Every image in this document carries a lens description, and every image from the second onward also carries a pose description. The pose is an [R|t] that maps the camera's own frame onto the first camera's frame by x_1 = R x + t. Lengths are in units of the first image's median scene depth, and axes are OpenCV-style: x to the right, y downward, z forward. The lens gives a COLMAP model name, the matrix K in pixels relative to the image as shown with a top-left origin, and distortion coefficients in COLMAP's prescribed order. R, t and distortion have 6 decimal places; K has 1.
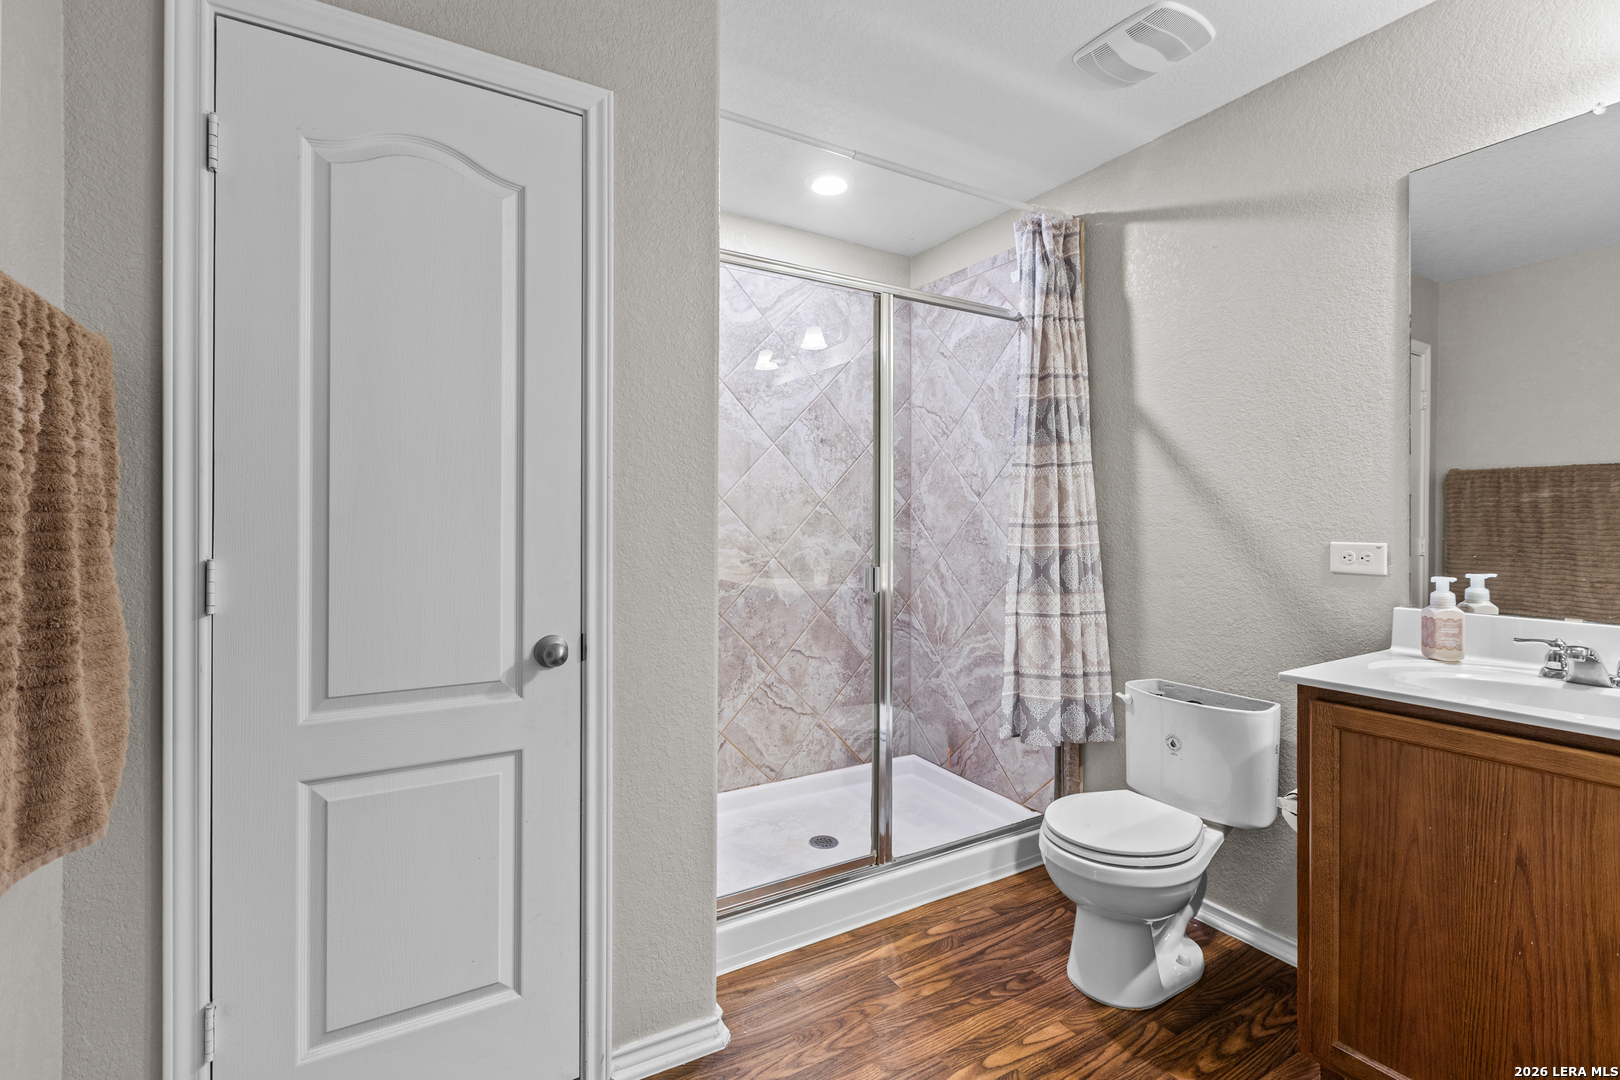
lens RADIAL K [[743.1, 0, 809.3], [0, 743.1, 530.6], [0, 0, 1]] dist [-0.002363, 0.000247]
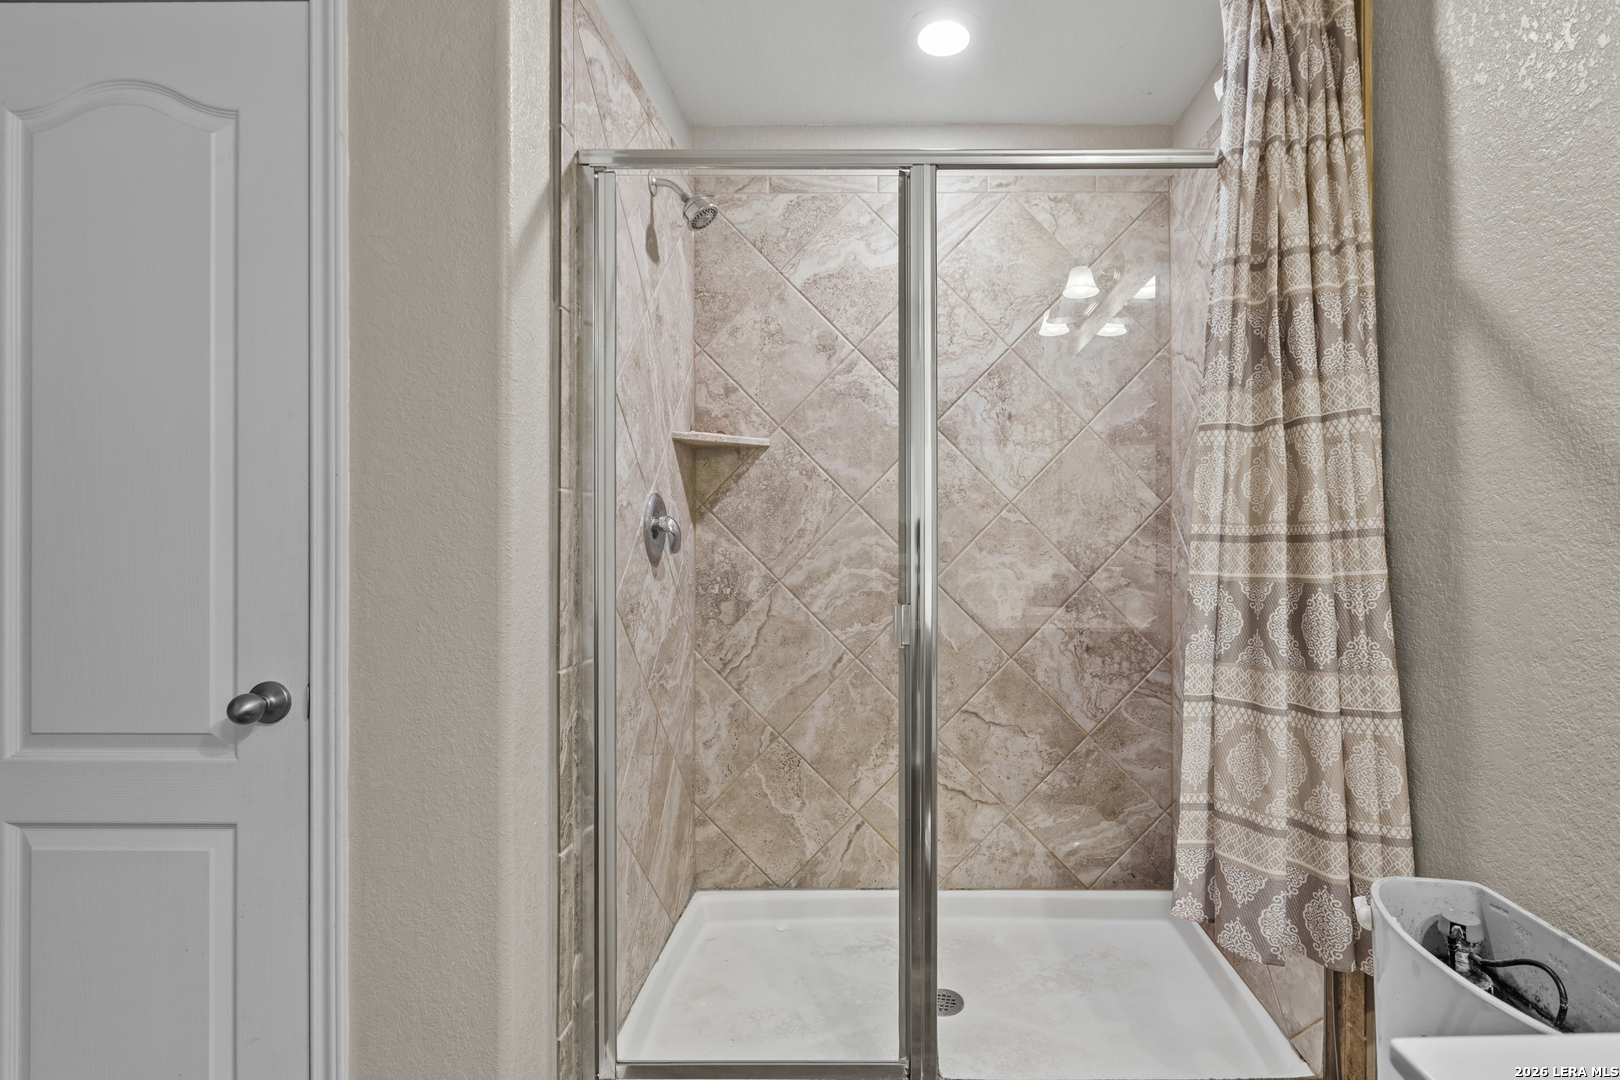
lens RADIAL K [[803.9, 0, 812.3], [0, 803.9, 538.1], [0, 0, 1]] dist [0.003060, -0.000216]
pose [[0.853443, -0.000647, -0.521186, 0.340366], [-0.001881, 0.999989, -0.004322, -0.003879], [0.521183, 0.004669, 0.853432, 0.341878]]
